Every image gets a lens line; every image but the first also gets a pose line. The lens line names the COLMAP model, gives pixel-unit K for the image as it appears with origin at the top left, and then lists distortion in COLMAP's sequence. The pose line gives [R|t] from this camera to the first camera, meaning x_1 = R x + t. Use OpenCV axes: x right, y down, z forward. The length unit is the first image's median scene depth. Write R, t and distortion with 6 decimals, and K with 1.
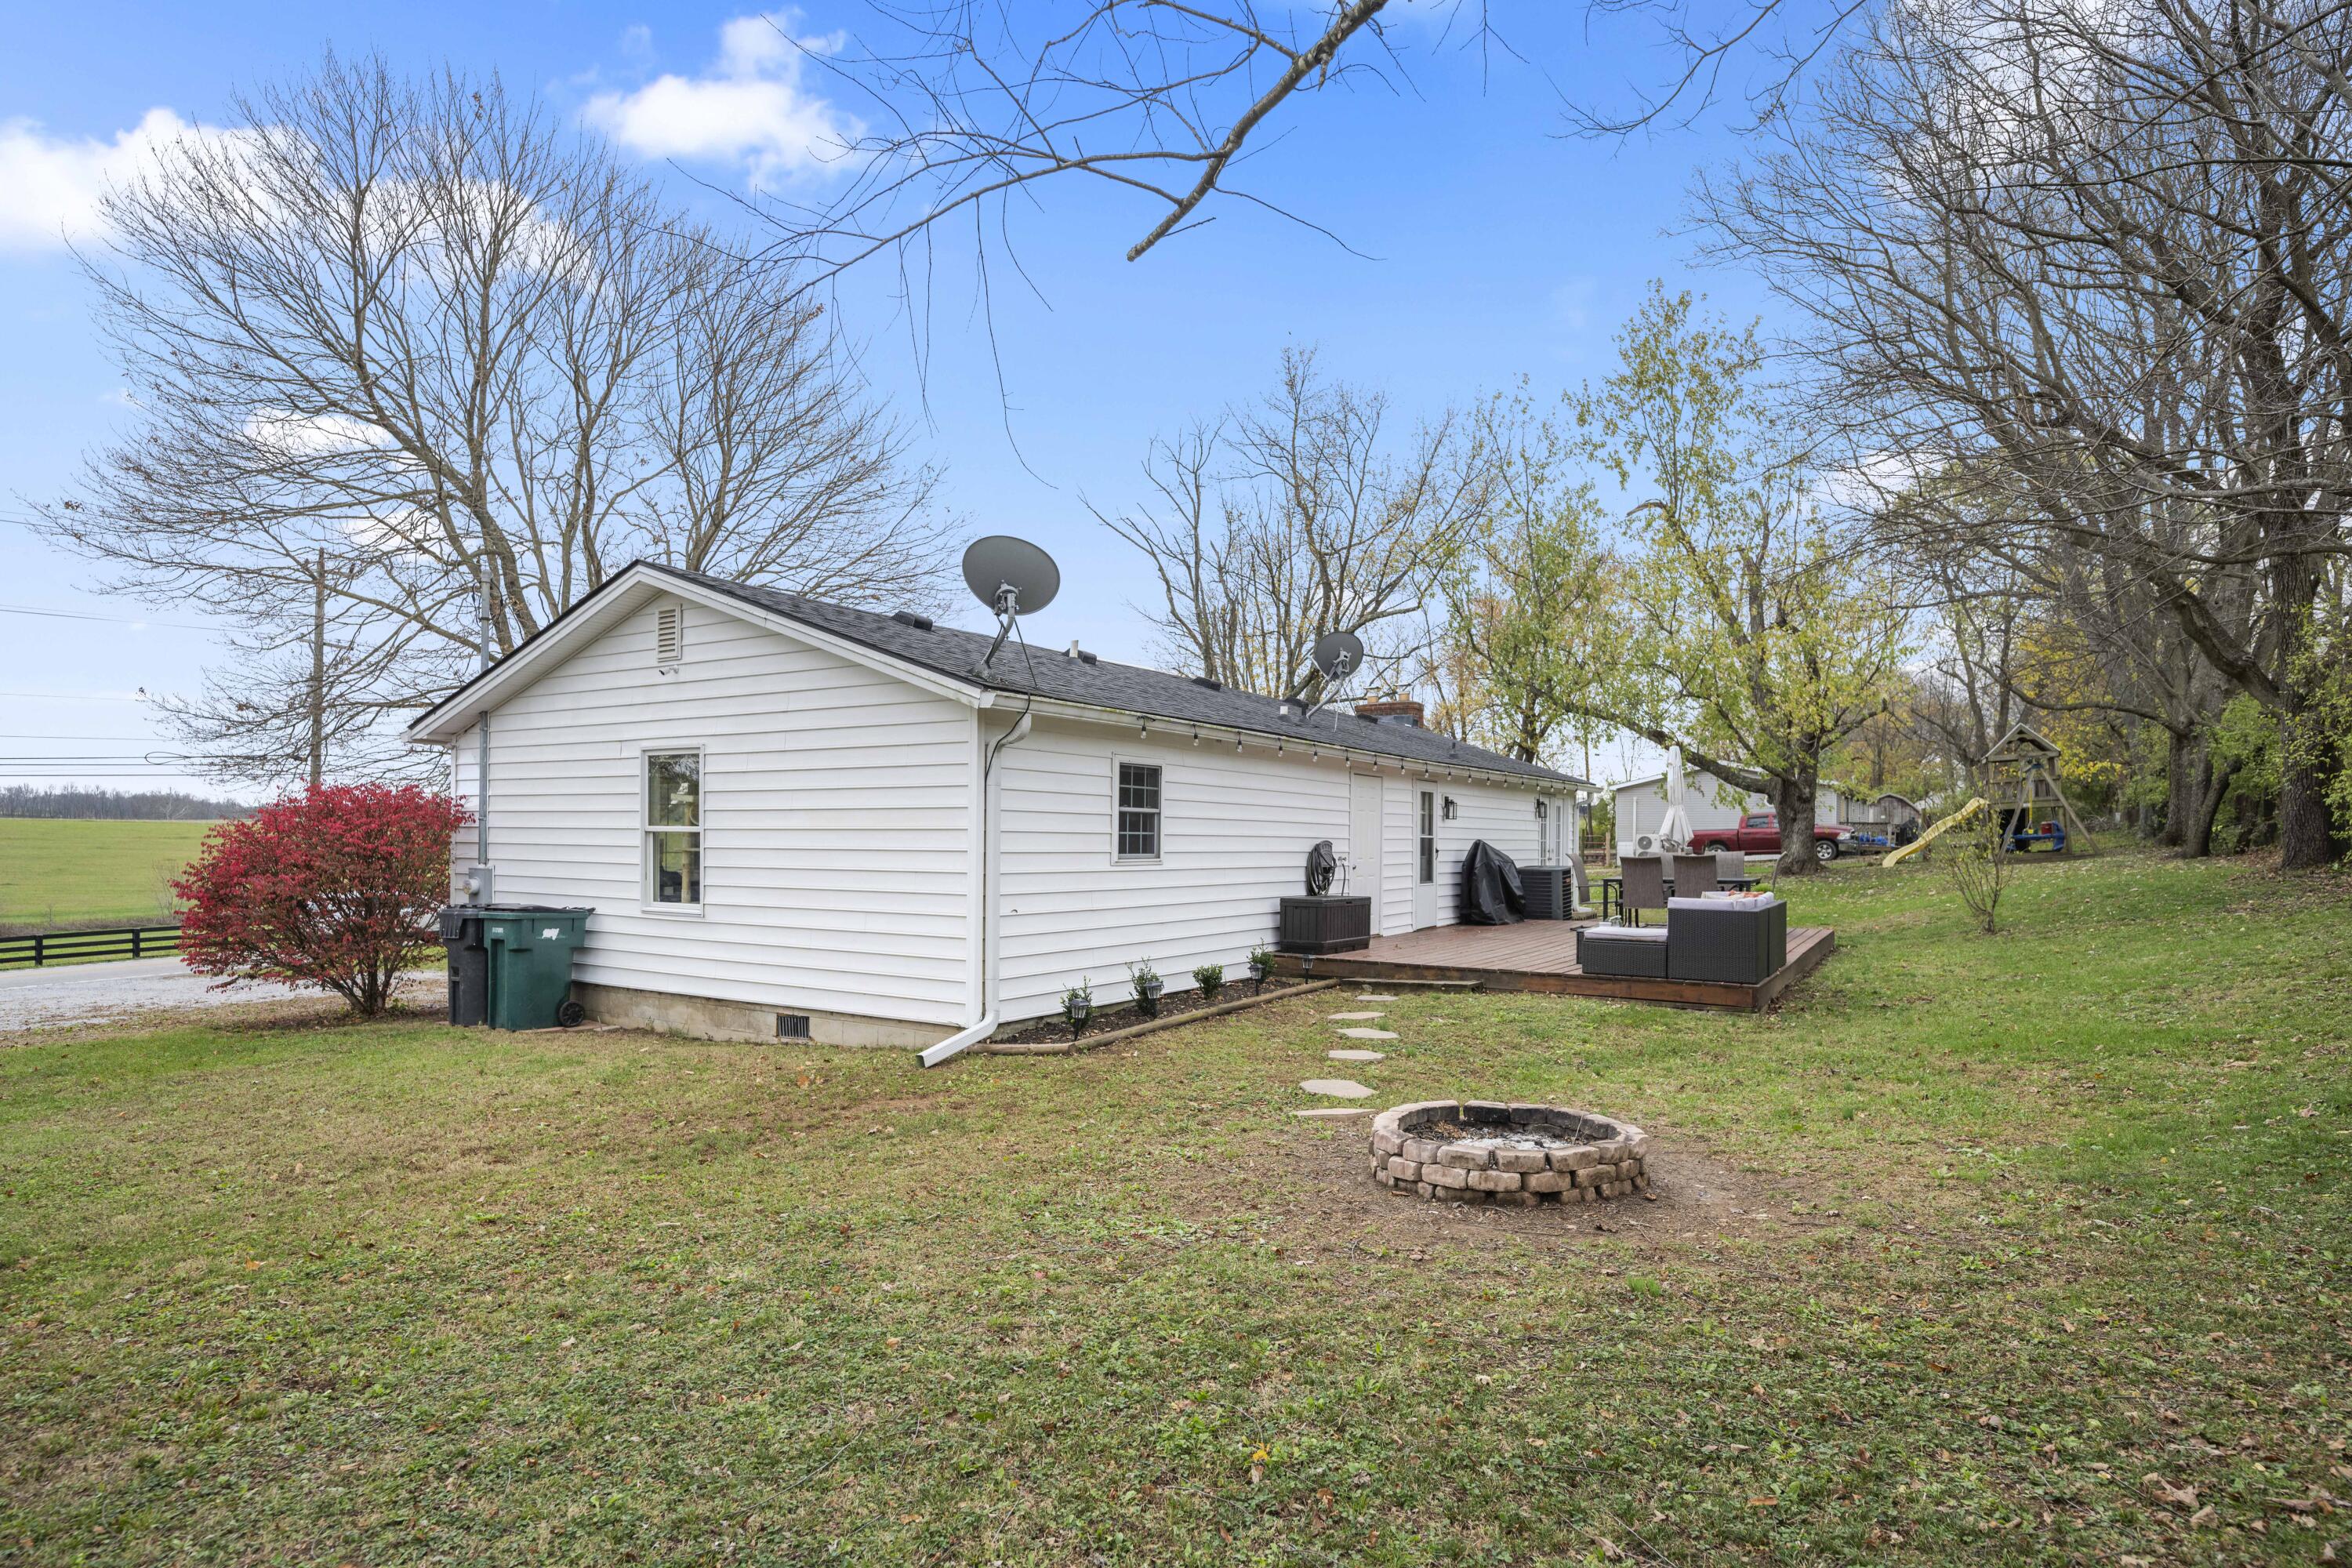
lens RADIAL K [[1245.8, 0, 1167.9], [0, 1245.8, 834.8], [0, 0, 1]] dist [0.003408, 0.000403]
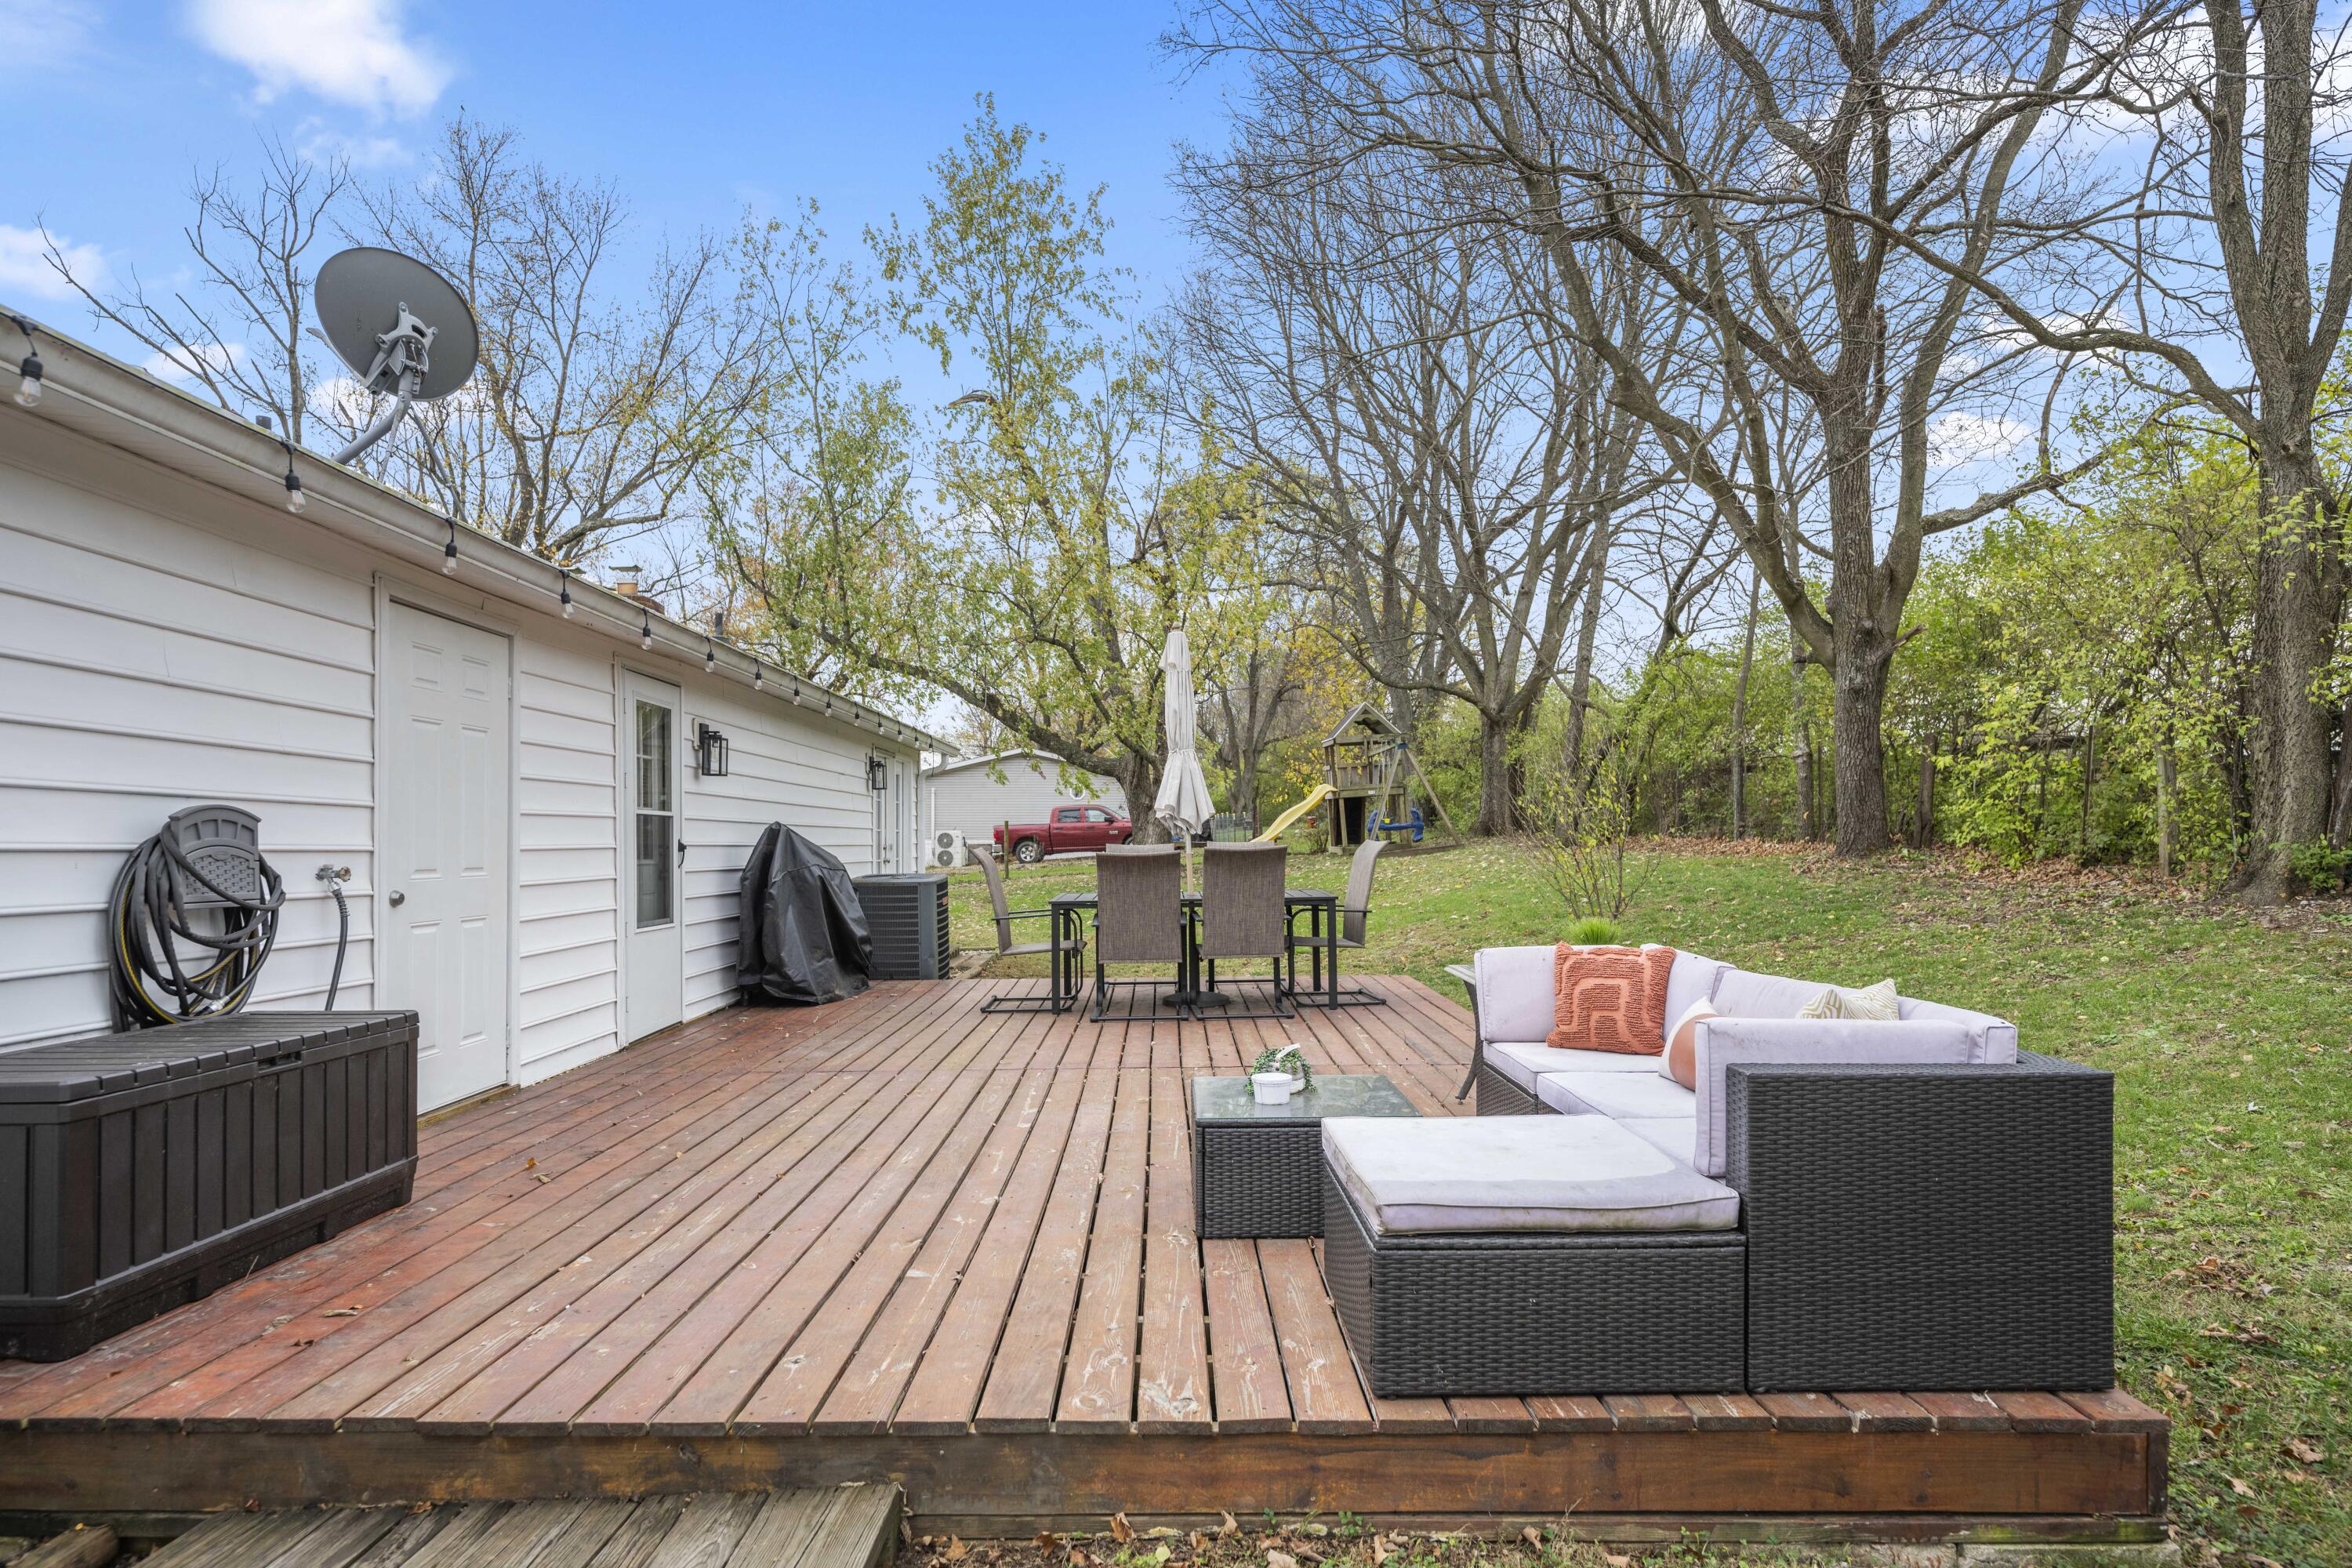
lens RADIAL K [[1245.8, 0, 1167.9], [0, 1245.8, 834.8], [0, 0, 1]] dist [0.003408, 0.000403]
pose [[0.839555, -0.007132, 0.543228, 0.114683], [0.008263, 0.999966, 0.000359, 0.009223], [-0.543212, 0.004188, 0.839585, 0.509485]]
